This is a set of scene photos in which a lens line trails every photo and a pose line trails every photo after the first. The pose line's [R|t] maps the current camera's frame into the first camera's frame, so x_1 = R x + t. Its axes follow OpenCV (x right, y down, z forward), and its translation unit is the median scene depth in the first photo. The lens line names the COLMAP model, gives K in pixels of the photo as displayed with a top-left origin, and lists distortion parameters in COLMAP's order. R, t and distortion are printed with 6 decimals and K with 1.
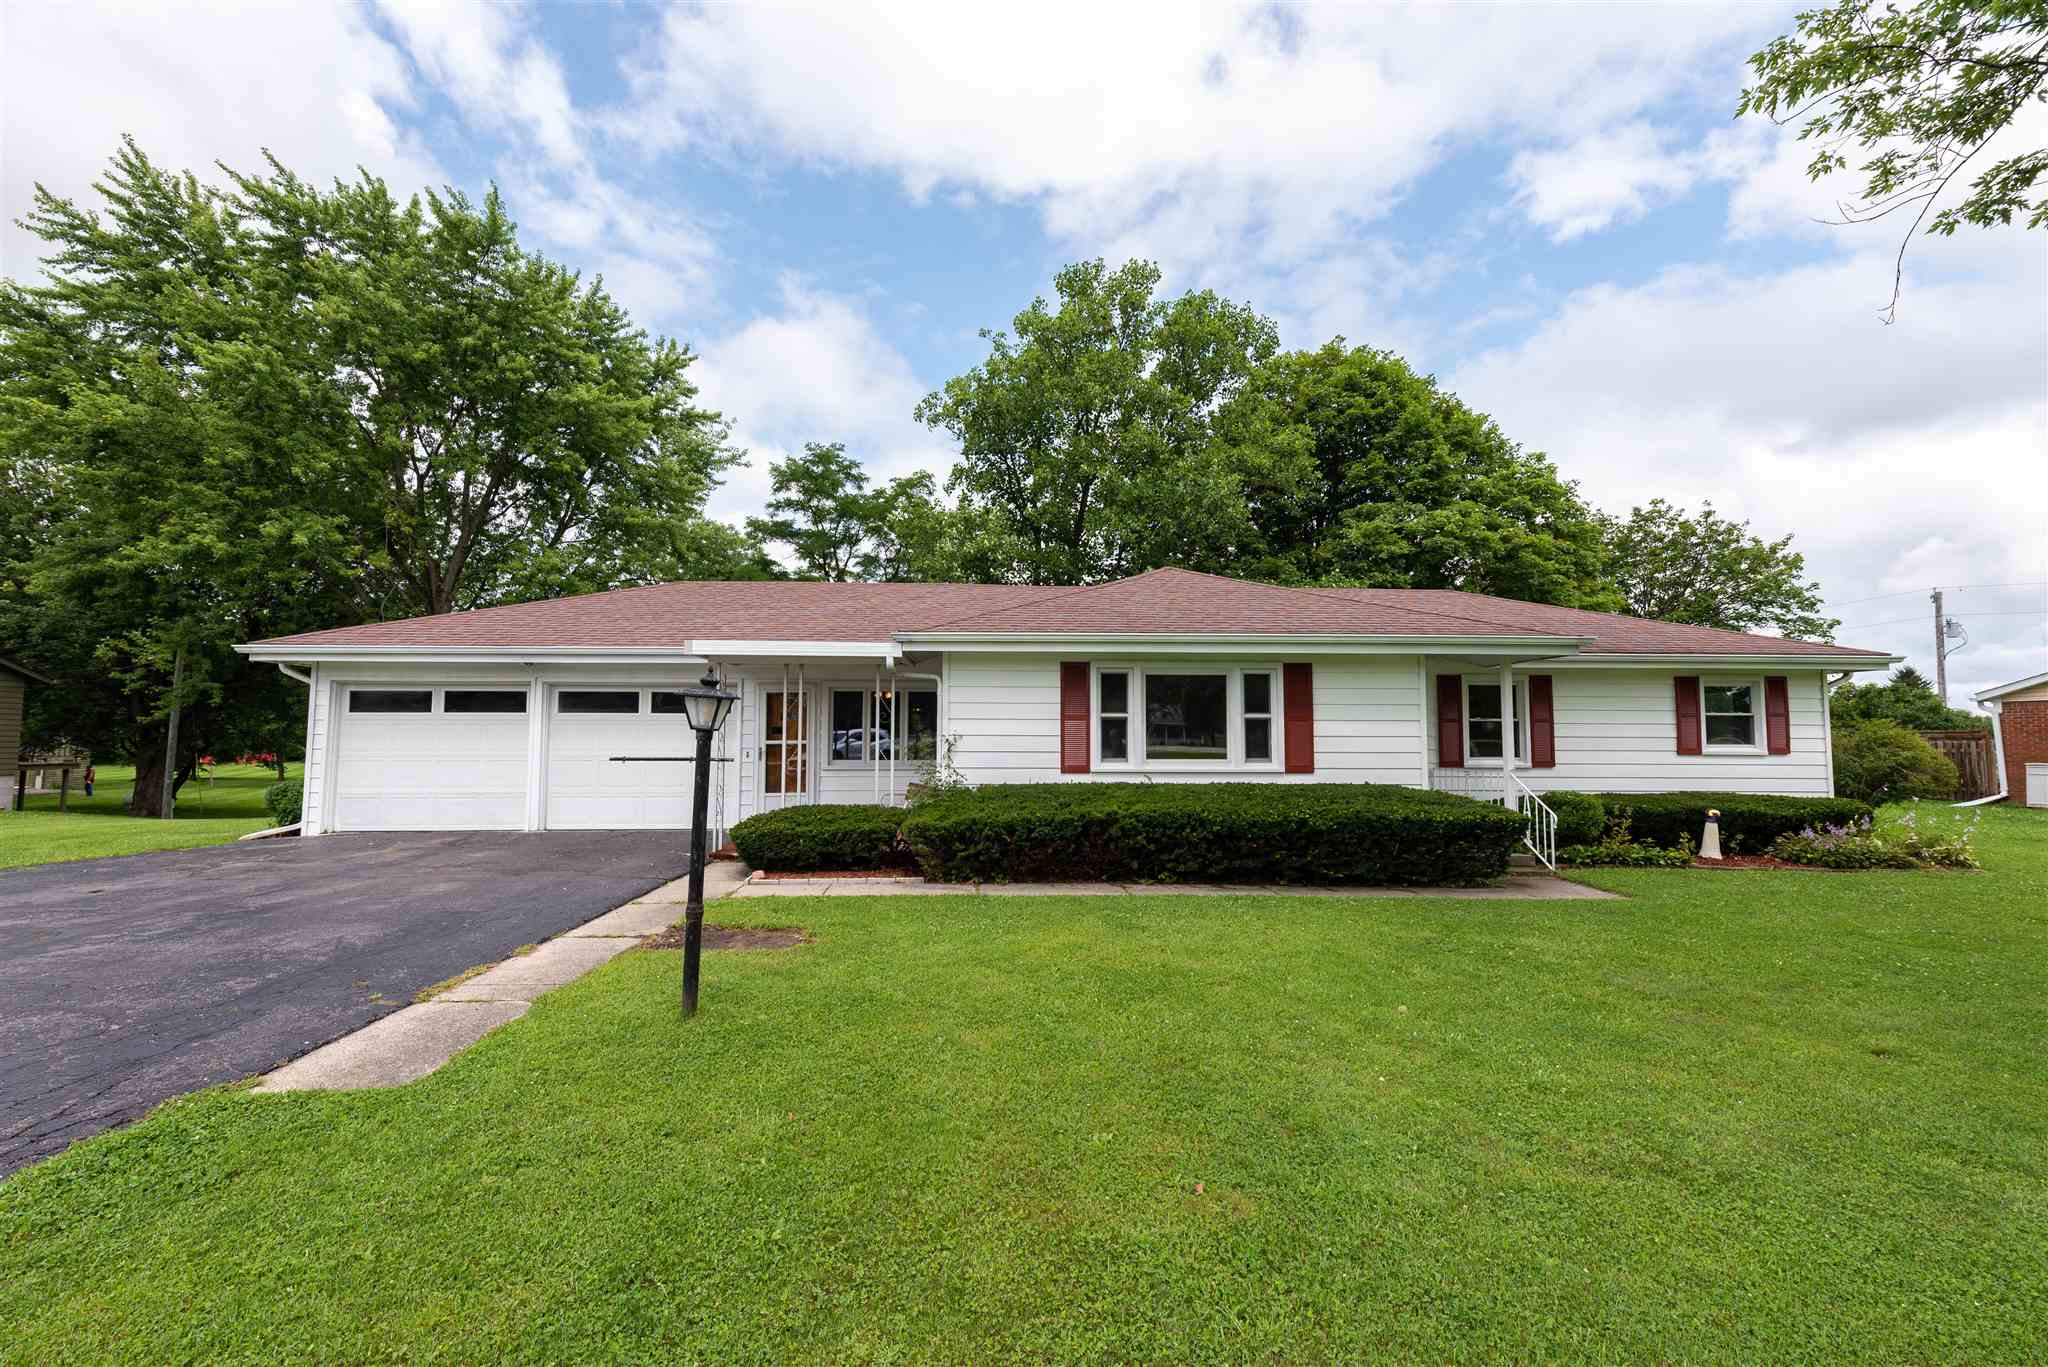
lens RADIAL K [[819.0, 0, 1010.0], [0, 819.0, 687.4], [0, 0, 1]] dist [0.011690, -0.001781]
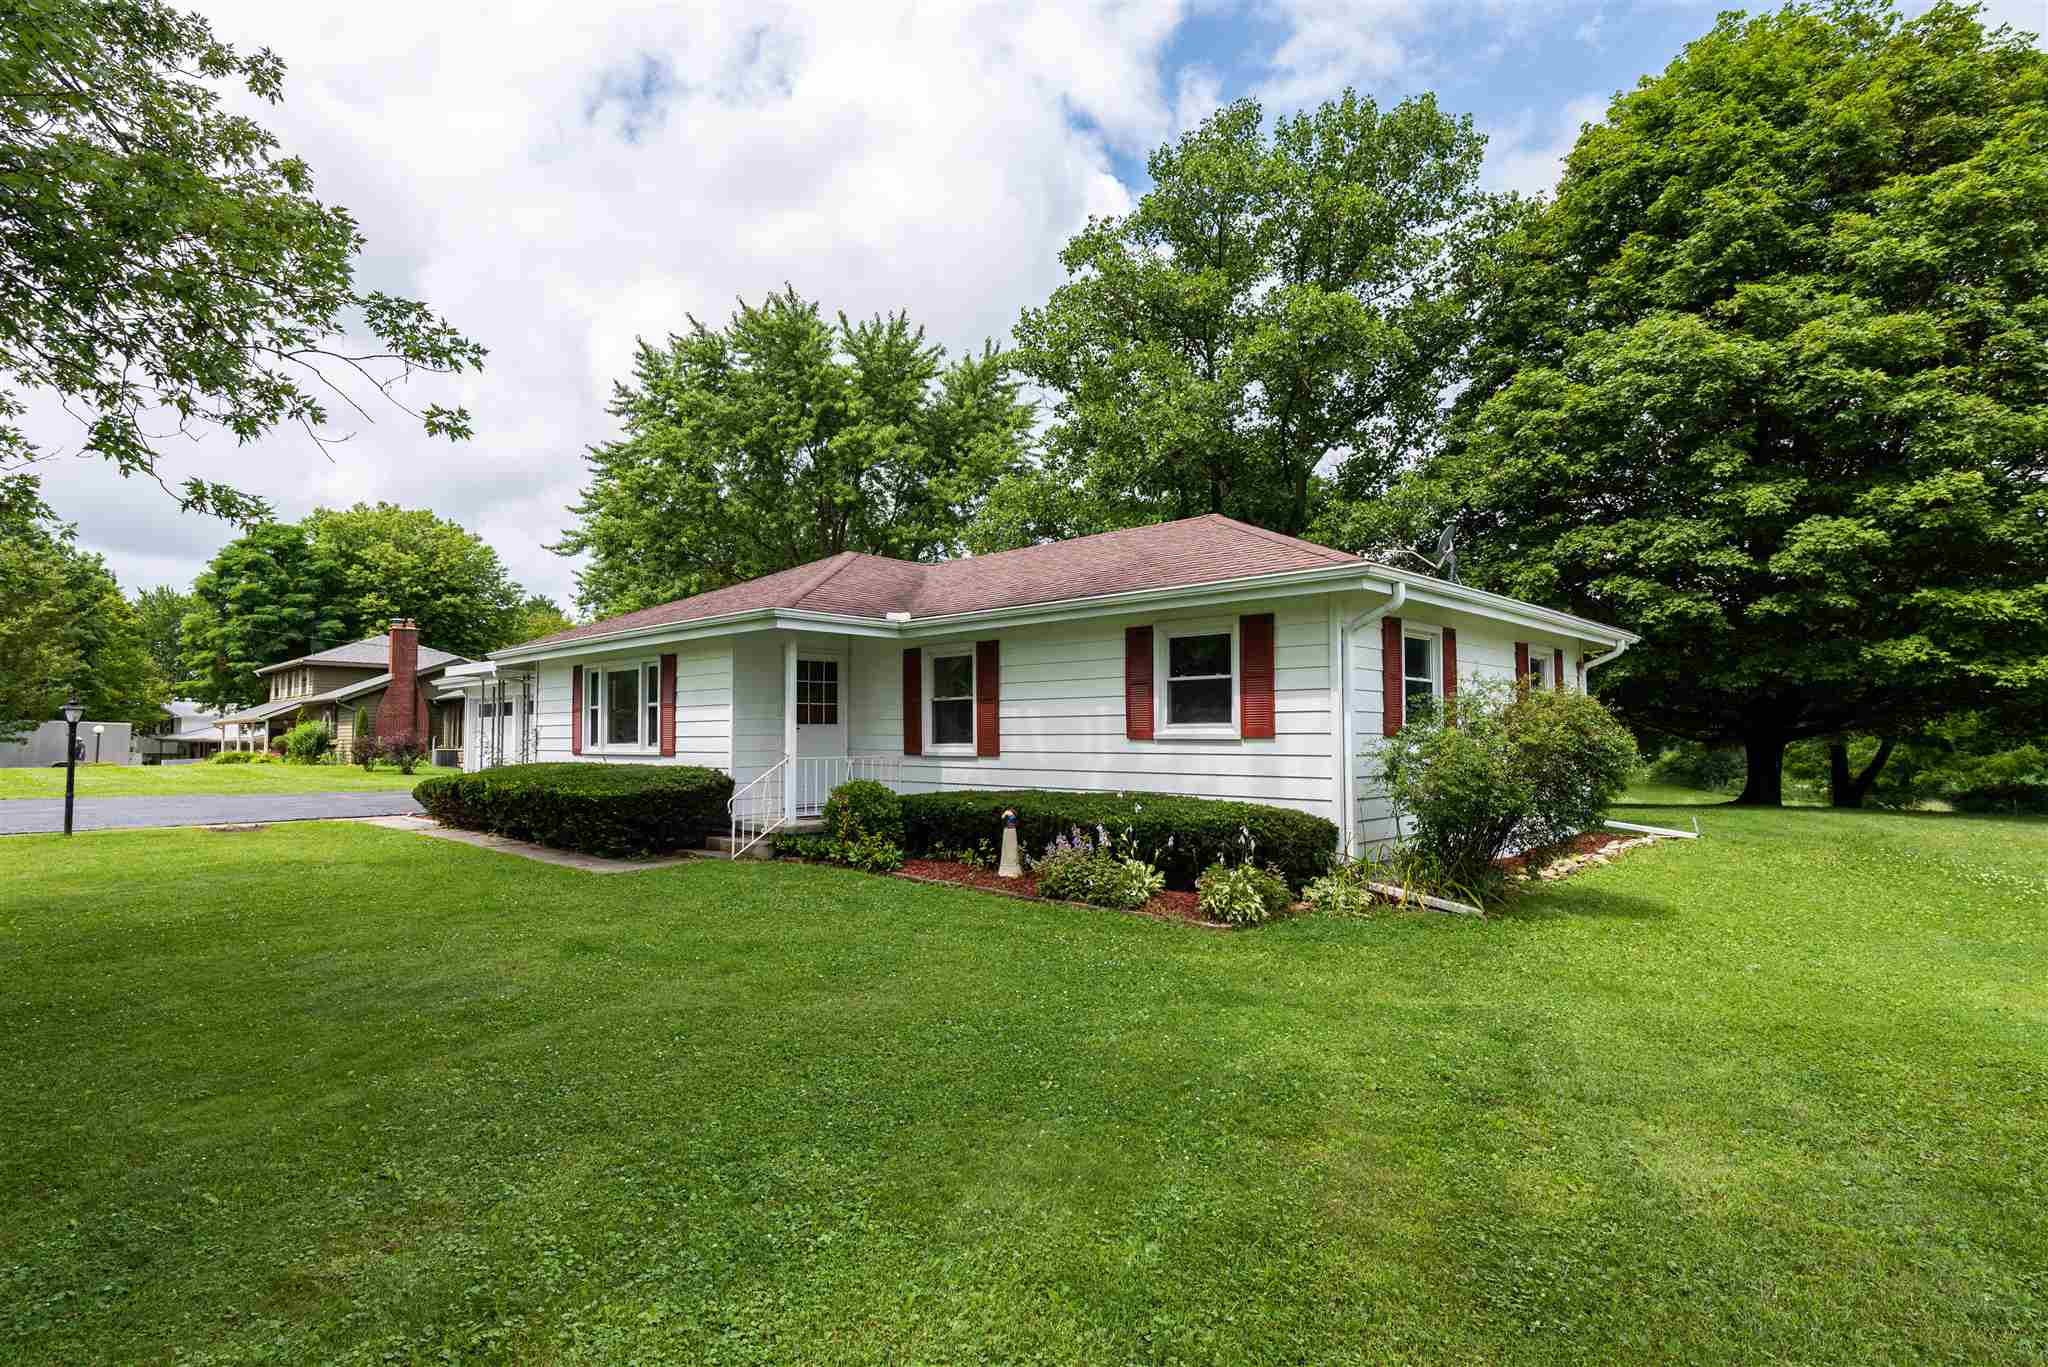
lens RADIAL K [[1040.7, 0, 1019.2], [0, 1040.7, 691.2], [0, 0, 1]] dist [0.011361, -0.000671]
pose [[0.689711, -0.038023, -0.723086, 1.457746], [0.048775, 0.998792, -0.005998, 0.043714], [0.722440, -0.031131, 0.690732, 0.345451]]
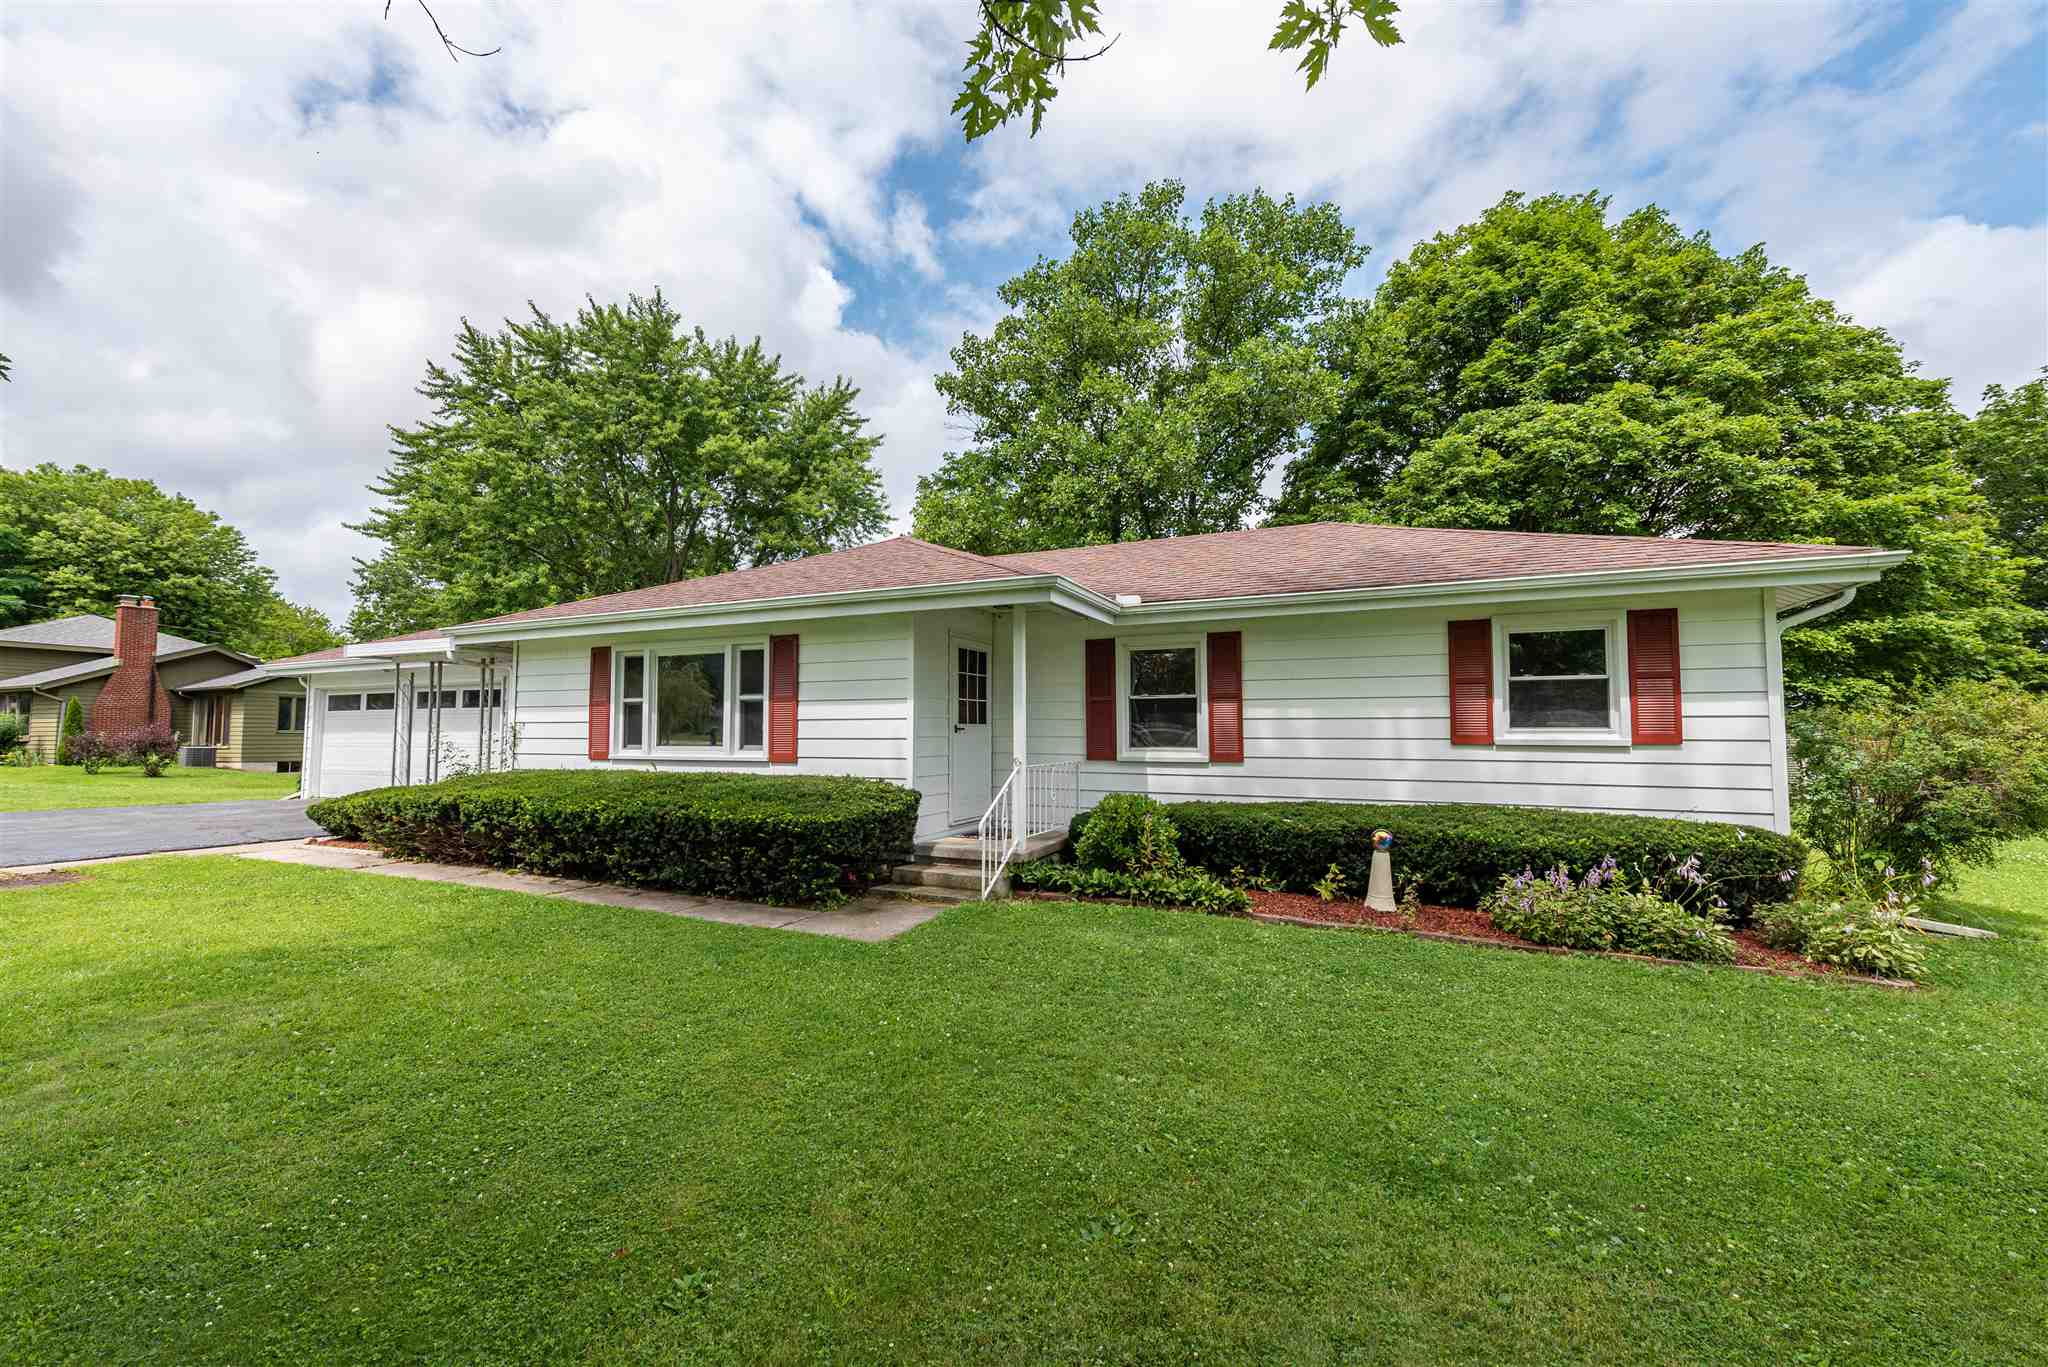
lens RADIAL K [[819.0, 0, 1019.5], [0, 819.0, 687.5], [0, 0, 1]] dist [0.011690, -0.001781]
pose [[0.889726, -0.028824, -0.455585, 0.846661], [0.029576, 0.999548, -0.005478, 0.033255], [0.455536, -0.008600, 0.890176, 0.309722]]
